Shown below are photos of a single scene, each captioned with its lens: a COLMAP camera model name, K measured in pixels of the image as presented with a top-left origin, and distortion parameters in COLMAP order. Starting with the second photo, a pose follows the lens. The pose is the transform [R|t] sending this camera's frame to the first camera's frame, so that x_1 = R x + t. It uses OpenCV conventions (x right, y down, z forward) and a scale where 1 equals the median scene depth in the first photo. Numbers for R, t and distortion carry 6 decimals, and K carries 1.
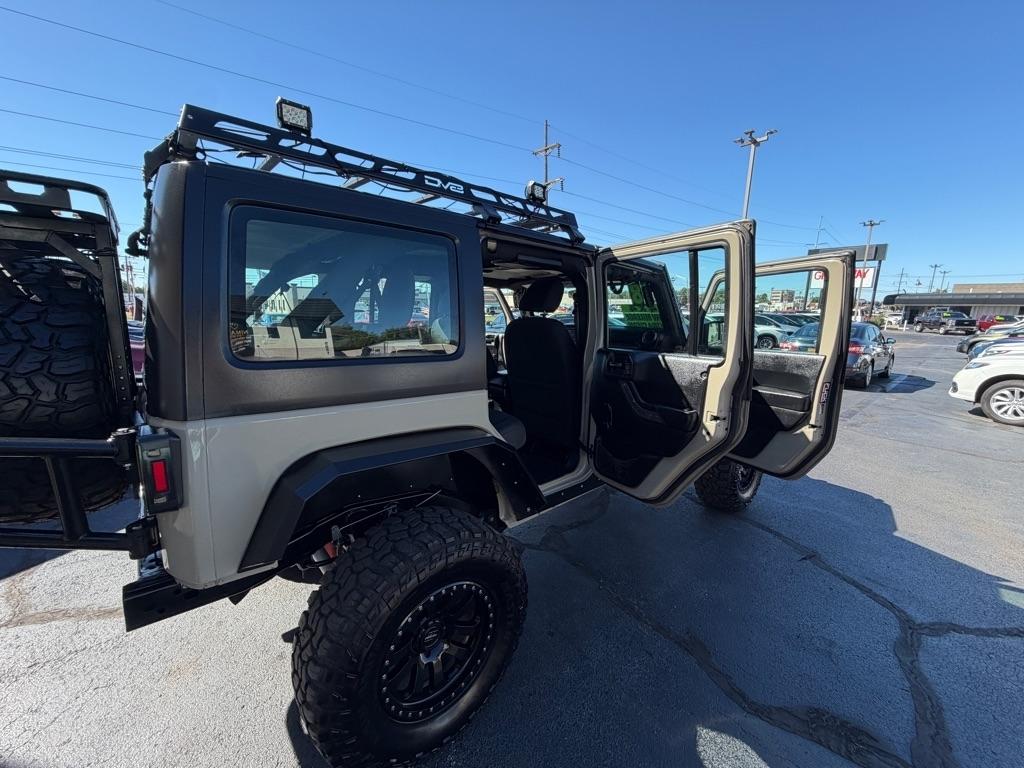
lens RADIAL K [[396.0, 0, 512.0], [0, 396.0, 384.0], [0, 0, 1]] dist [0.007559, -0.000263]
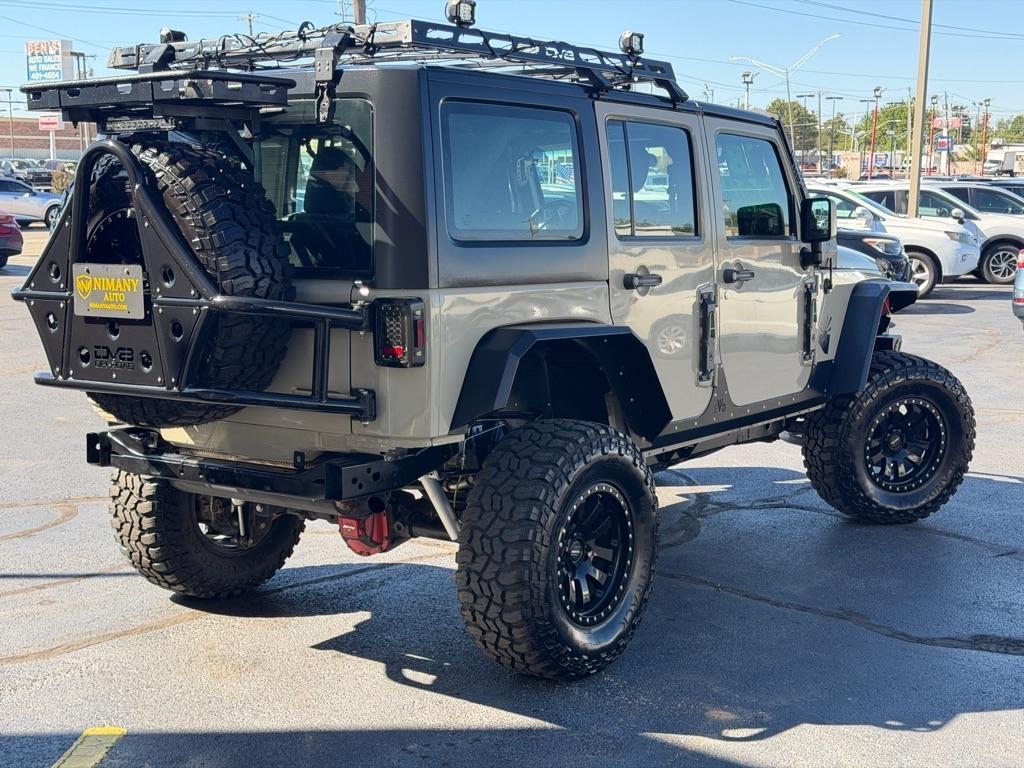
lens RADIAL K [[1428.0, 0, 532.2], [0, 1428.0, 382.4], [0, 0, 1]] dist [0.072338, 0.047289]
pose [[0.972956, -0.045429, 0.226478, -0.776486], [0.055002, 0.997832, -0.036140, 0.279325], [-0.224345, 0.047619, 0.973346, -1.646992]]
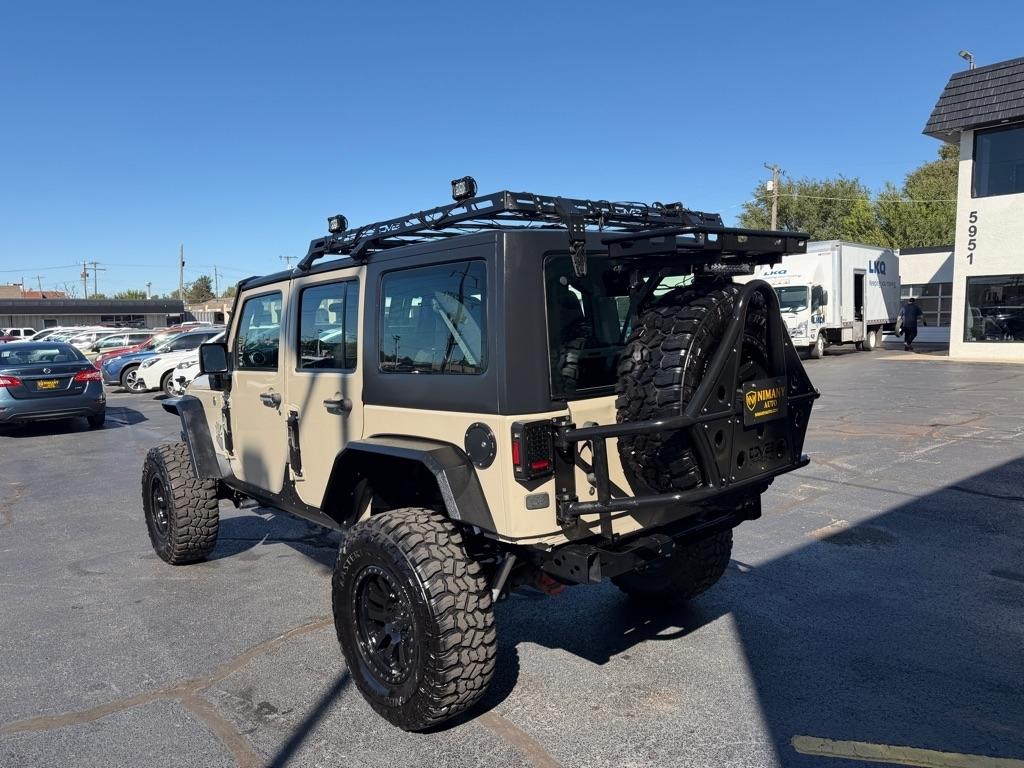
lens RADIAL K [[700.4, 0, 514.6], [0, 700.4, 373.1], [0, 0, 1]] dist [0.006098, 0.001366]
pose [[-0.011765, -0.096048, 0.995307, -2.211708], [0.201414, 0.974746, 0.096445, -0.248821], [-0.979435, 0.201604, 0.007878, 1.081981]]
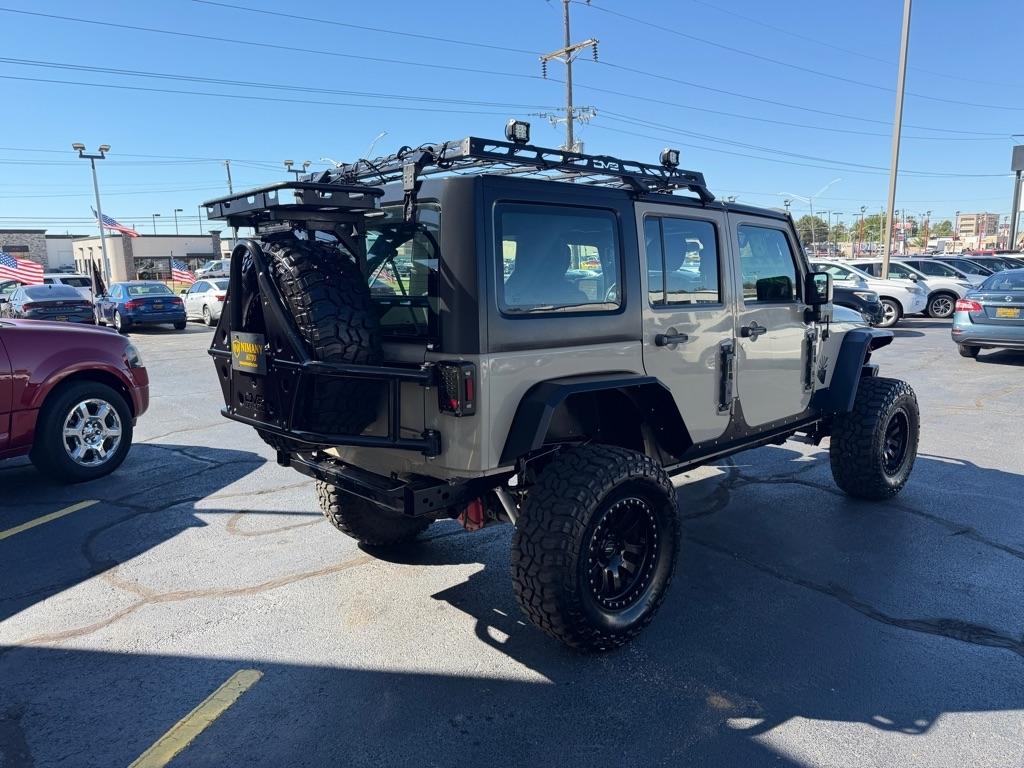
lens RADIAL K [[708.7, 0, 527.1], [0, 708.7, 386.8], [0, 0, 1]] dist [0.108438, -0.165471]
pose [[0.998831, -0.037104, 0.030985, -0.380341], [0.037560, 0.999193, -0.014241, 0.135396], [-0.030431, 0.015388, 0.999418, -0.849818]]
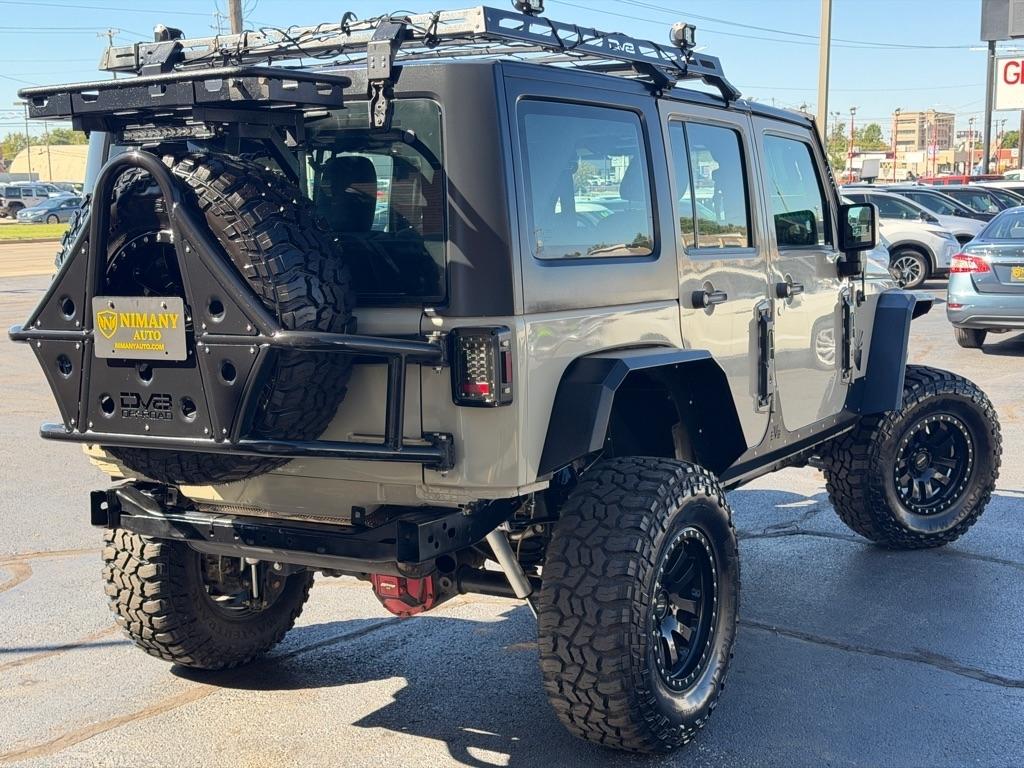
lens RADIAL K [[1423.0, 0, 513.6], [0, 1423.0, 385.2], [0, 0, 1]] dist [0.102718, -0.073510]
pose [[0.950832, -0.072982, 0.300986, -1.006695], [0.088537, 0.995334, -0.038349, 0.213029], [-0.296782, 0.063112, 0.952857, -1.284767]]
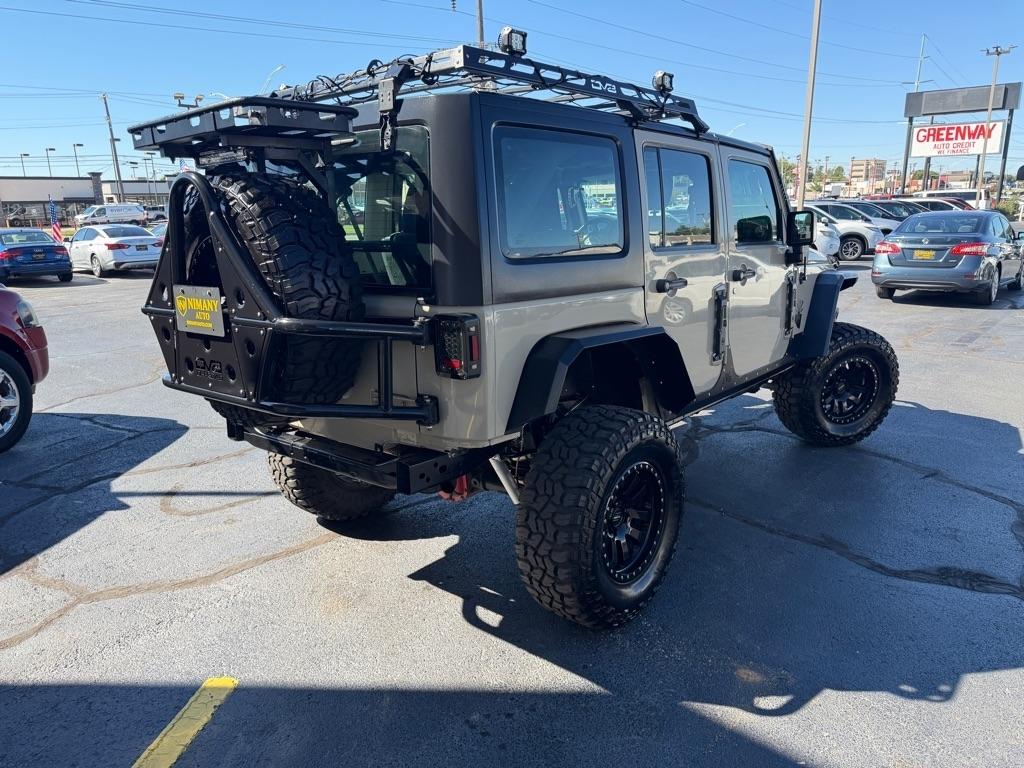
lens RADIAL K [[715.7, 0, 518.7], [0, 715.7, 381.2], [0, 0, 1]] dist [0.052097, -0.073826]
pose [[0.987885, -0.070650, 0.138175, -0.541410], [0.063684, 0.996497, 0.054210, 0.112897], [-0.141521, -0.044754, 0.988923, -0.662154]]
